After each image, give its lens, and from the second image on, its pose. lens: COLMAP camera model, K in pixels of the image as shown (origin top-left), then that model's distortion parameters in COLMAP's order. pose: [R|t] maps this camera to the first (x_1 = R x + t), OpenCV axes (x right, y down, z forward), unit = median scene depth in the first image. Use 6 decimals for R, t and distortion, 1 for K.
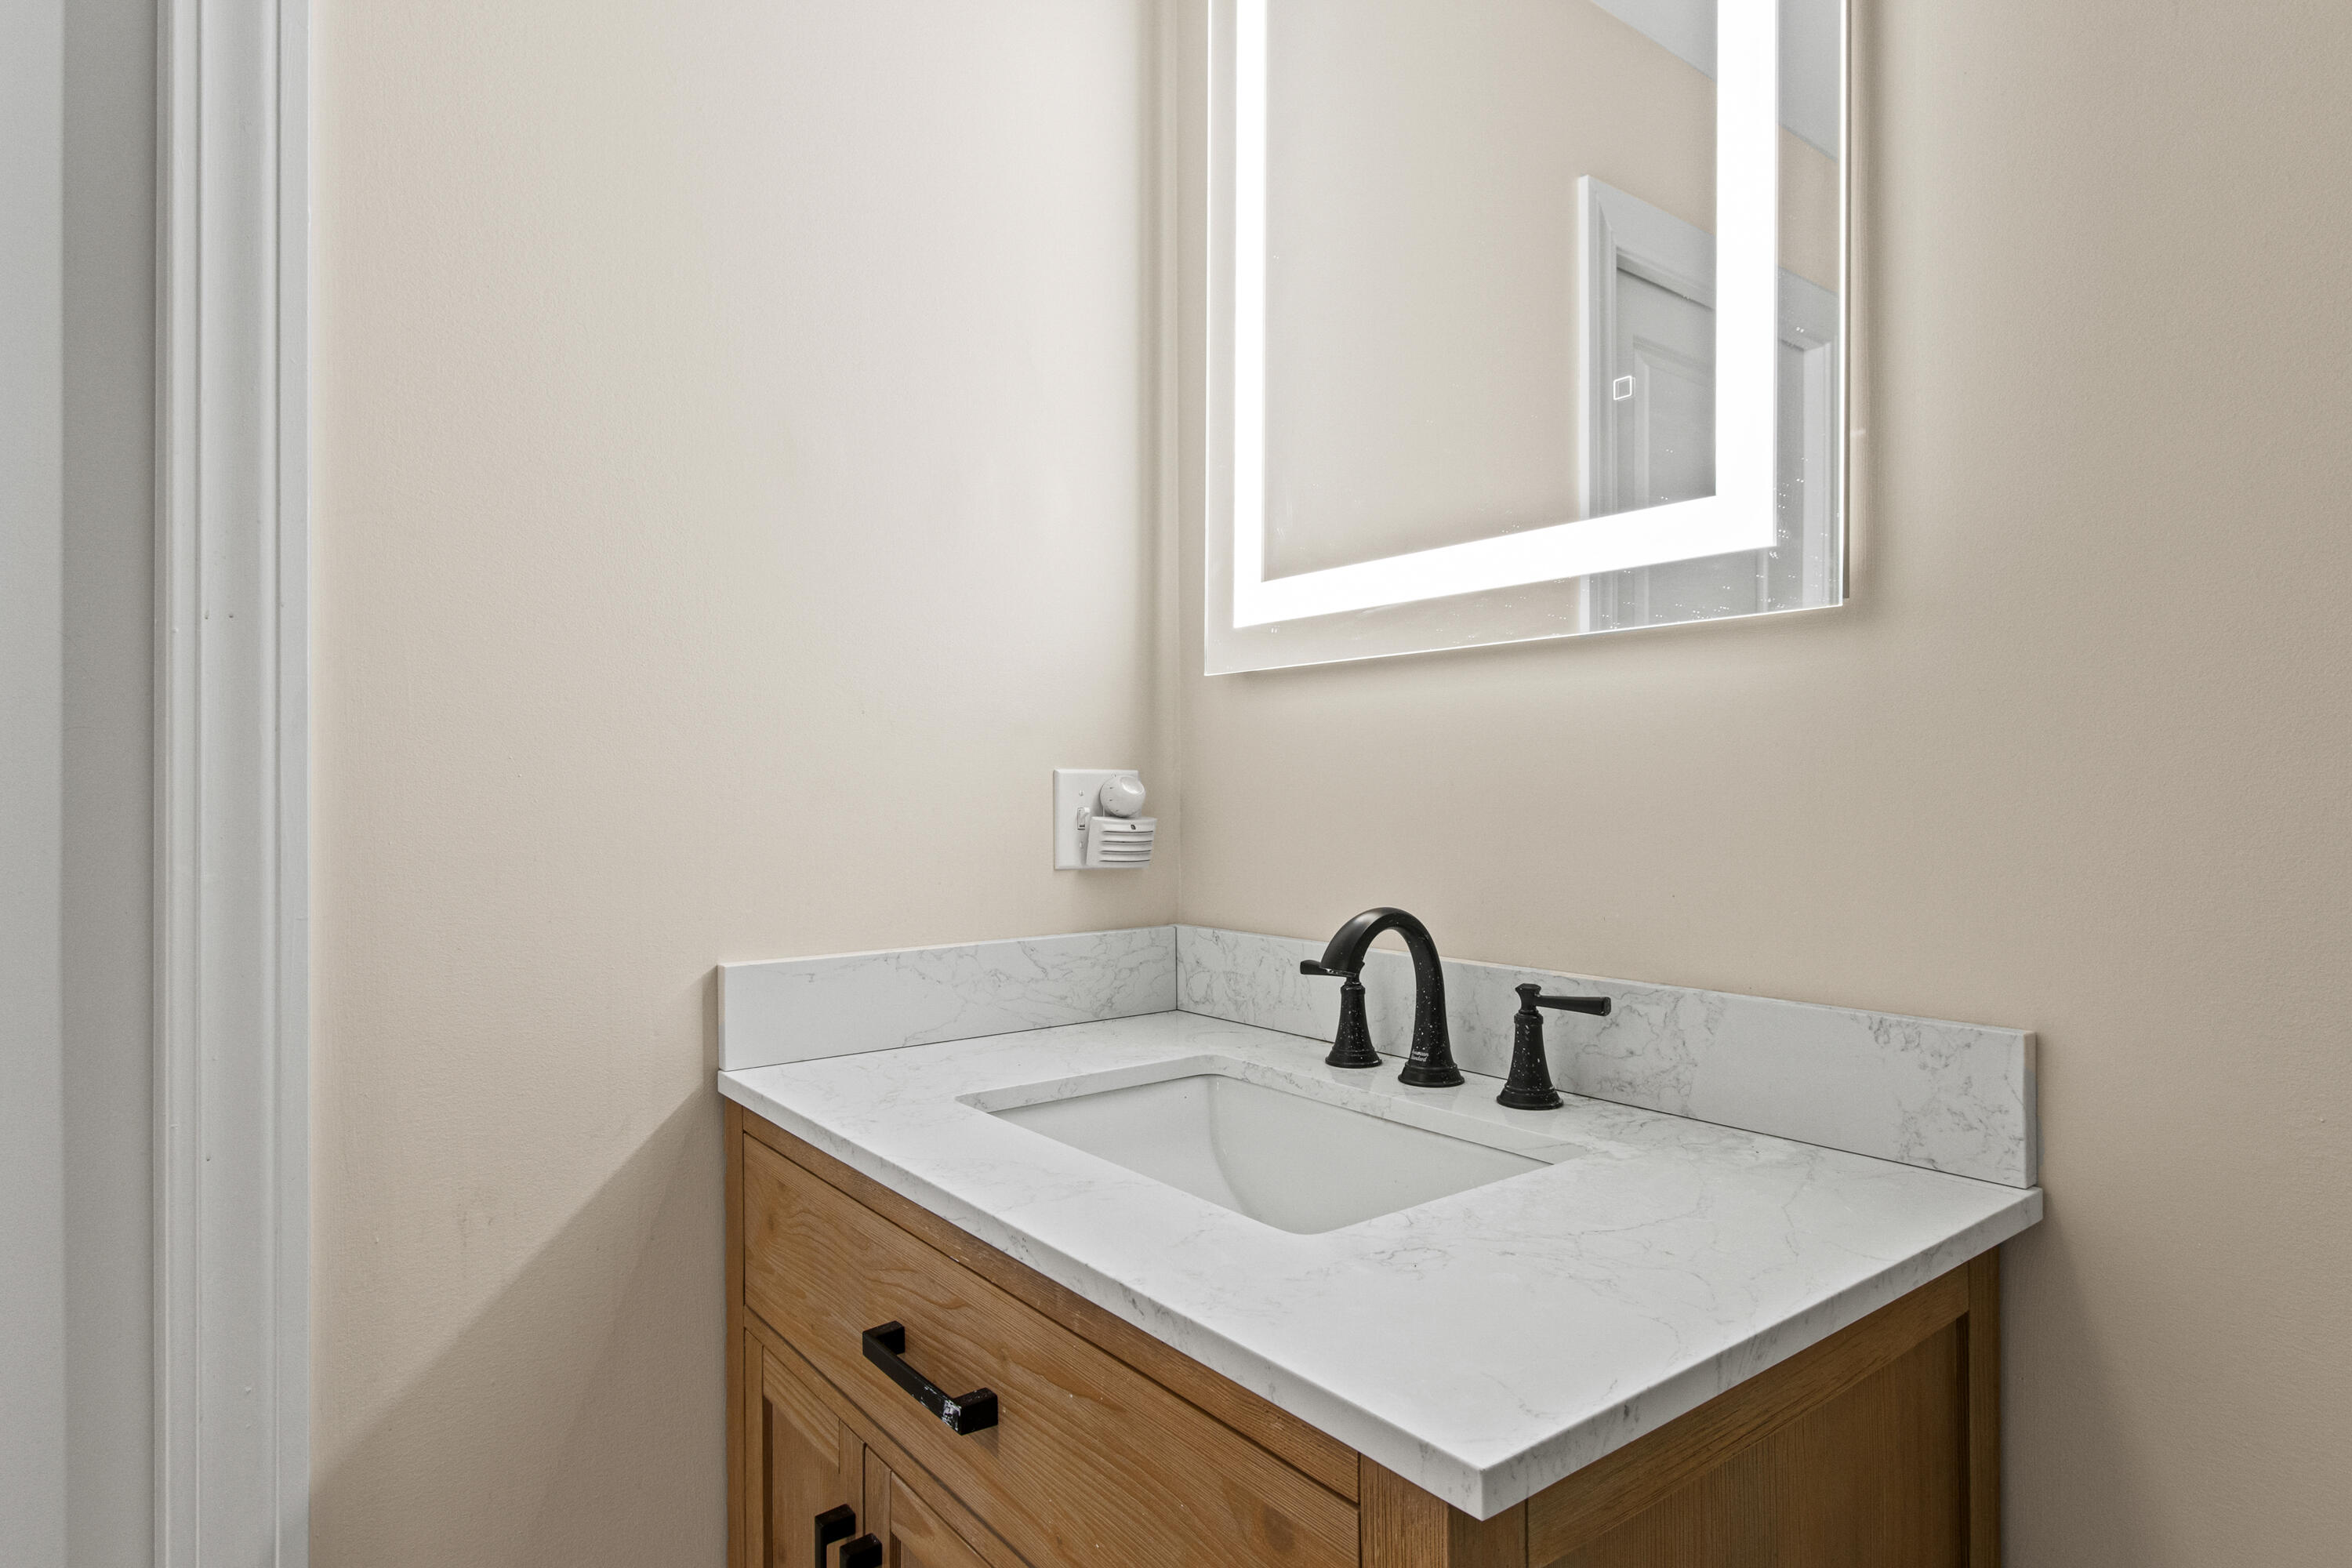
lens RADIAL K [[1293.9, 0, 1176.0], [0, 1293.9, 784.0], [0, 0, 1]] dist [-0.001707, -0.000047]
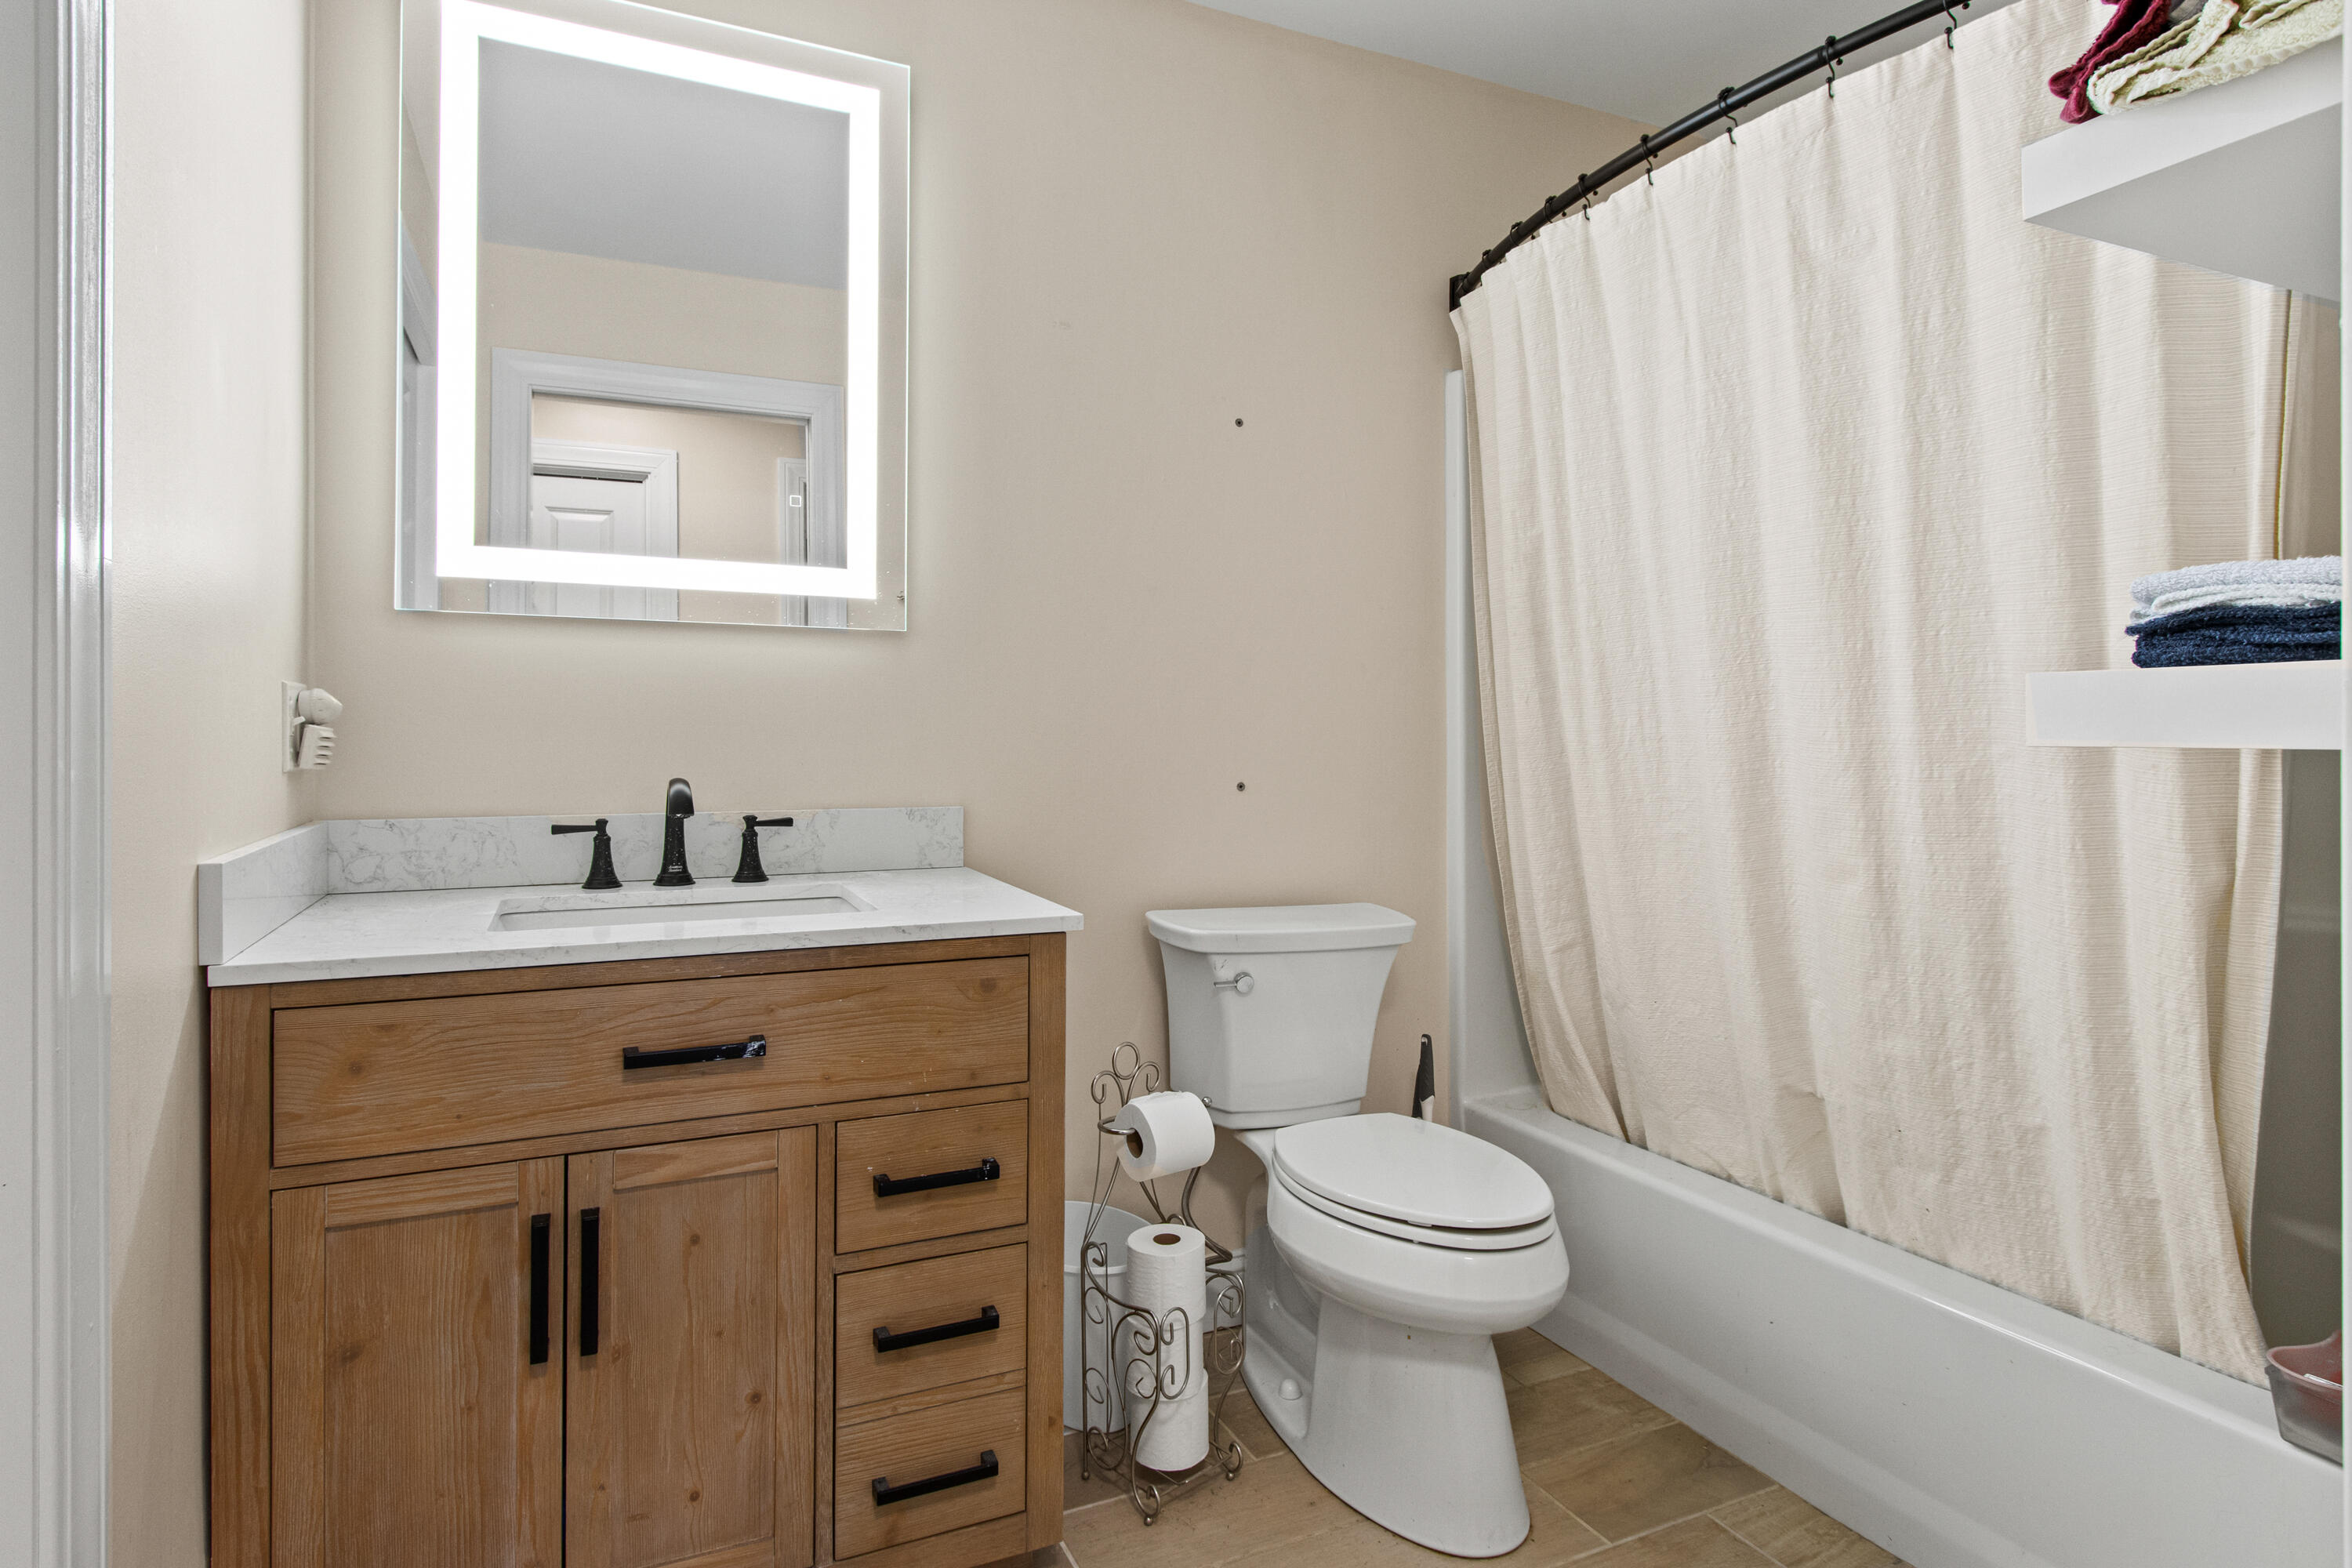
lens RADIAL K [[1268.4, 0, 1173.7], [0, 1268.4, 733.5], [0, 0, 1]] dist [-0.000680, -0.000079]
pose [[0.213950, -0.002554, 0.976841, -1.350609], [-0.013847, 0.999888, 0.005647, 0.021881], [-0.976747, -0.014735, 0.213890, 0.042551]]
